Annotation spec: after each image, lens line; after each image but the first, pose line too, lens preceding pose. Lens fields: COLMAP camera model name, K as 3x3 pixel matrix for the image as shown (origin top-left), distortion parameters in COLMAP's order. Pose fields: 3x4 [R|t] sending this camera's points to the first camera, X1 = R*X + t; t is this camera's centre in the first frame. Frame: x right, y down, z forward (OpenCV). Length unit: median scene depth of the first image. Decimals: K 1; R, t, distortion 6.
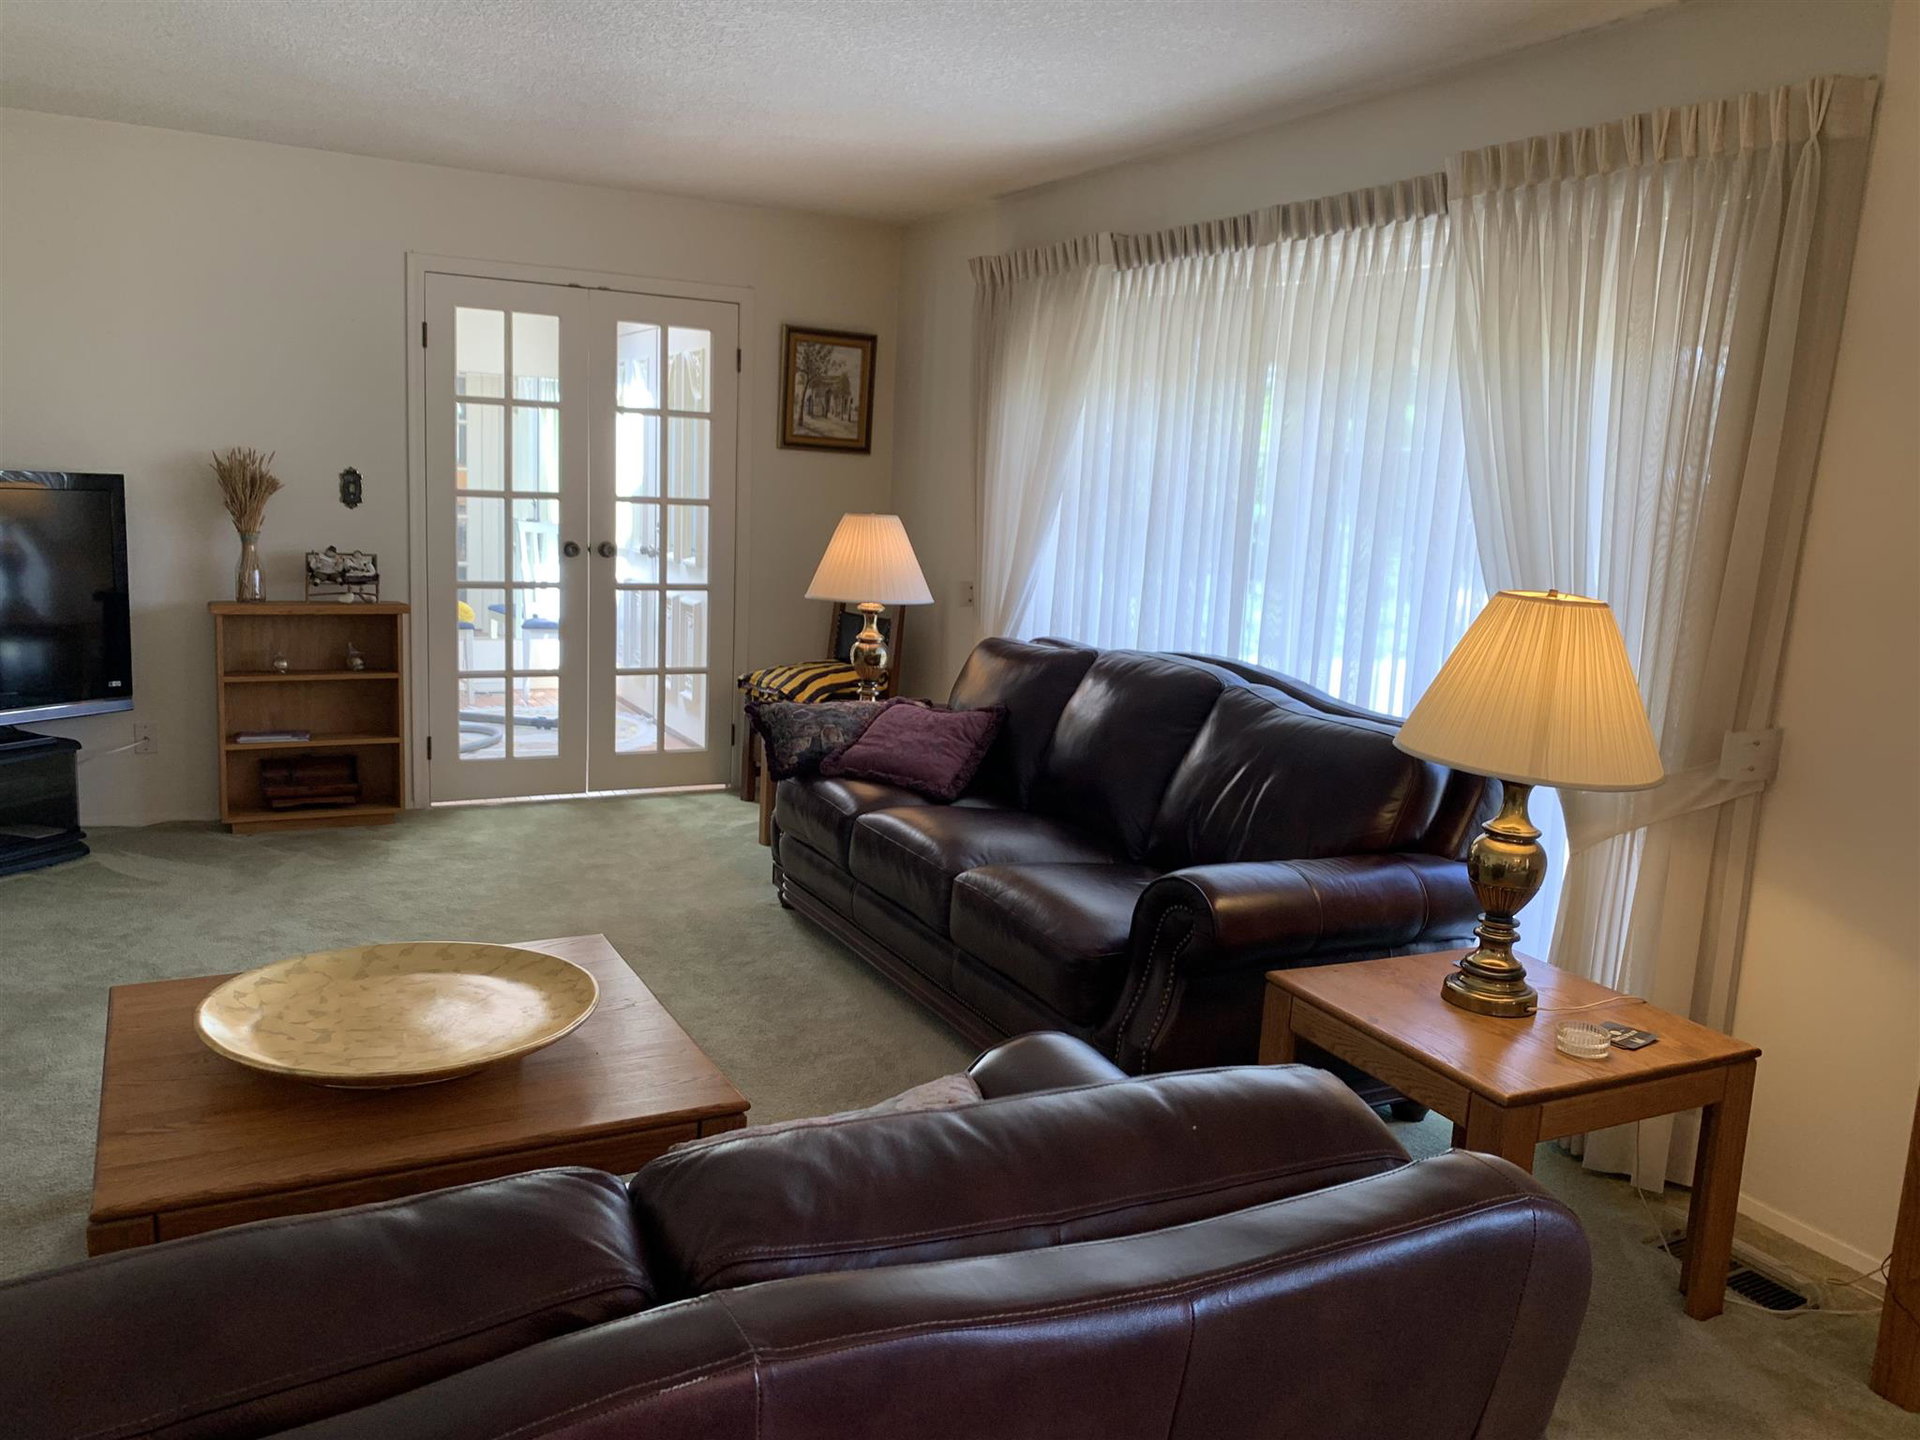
lens RADIAL K [[1472.4, 0, 960.0], [0, 1472.4, 718.6], [0, 0, 1]] dist [0.026815, -0.031760]
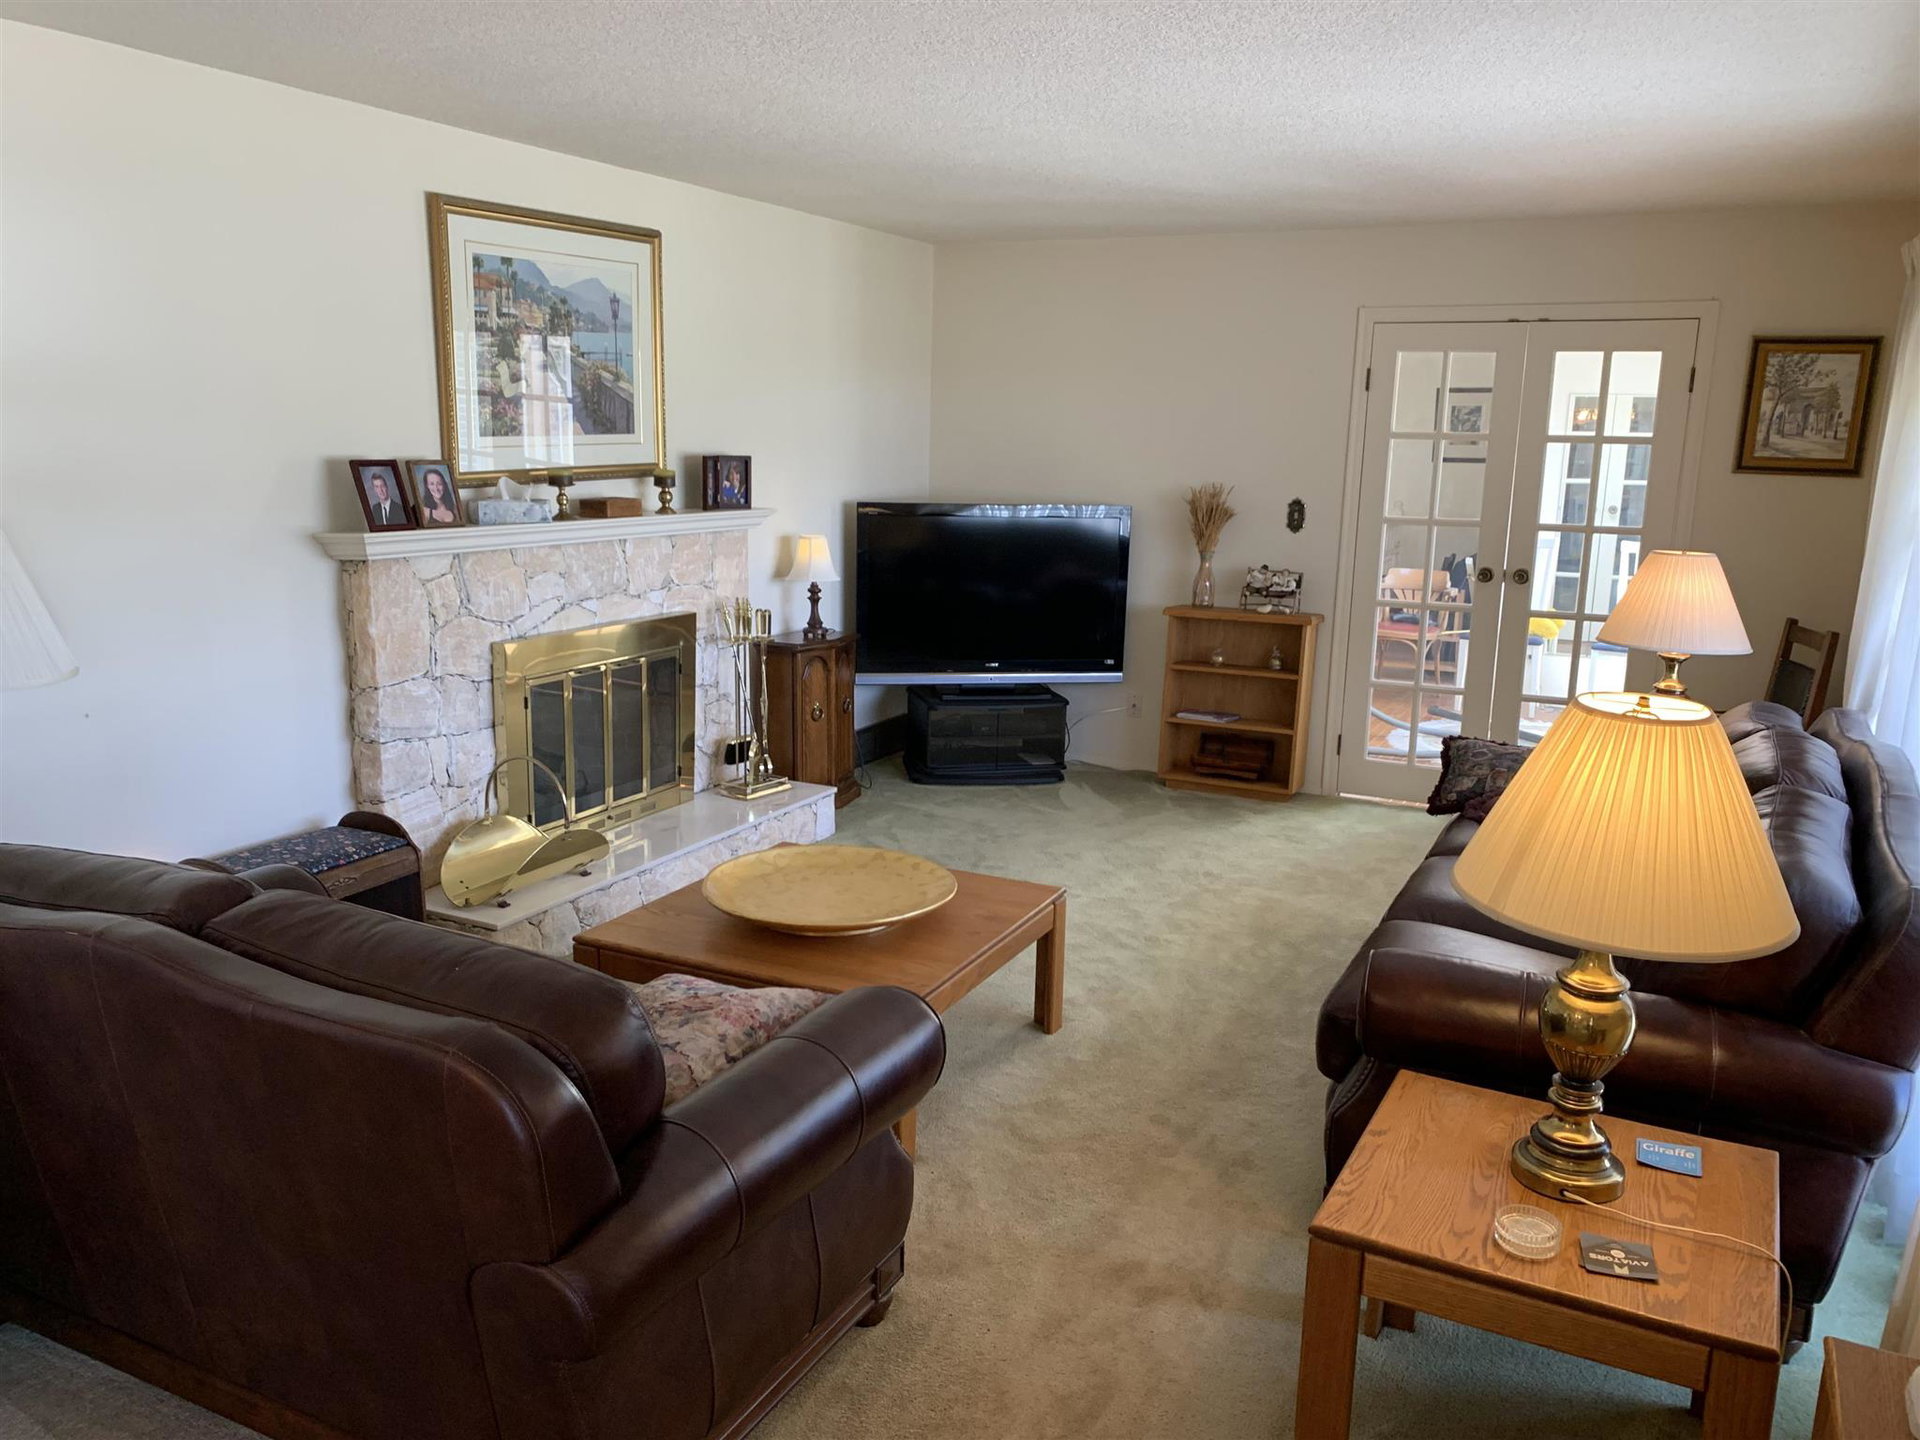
lens RADIAL K [[1472.4, 0, 952.6], [0, 1472.4, 723.1], [0, 0, 1]] dist [0.026815, -0.031760]
pose [[0.562950, 0.127086, -0.816661, 0.428052], [-0.122293, 0.990039, 0.069766, -0.041989], [0.817393, 0.060598, 0.572885, 0.114234]]
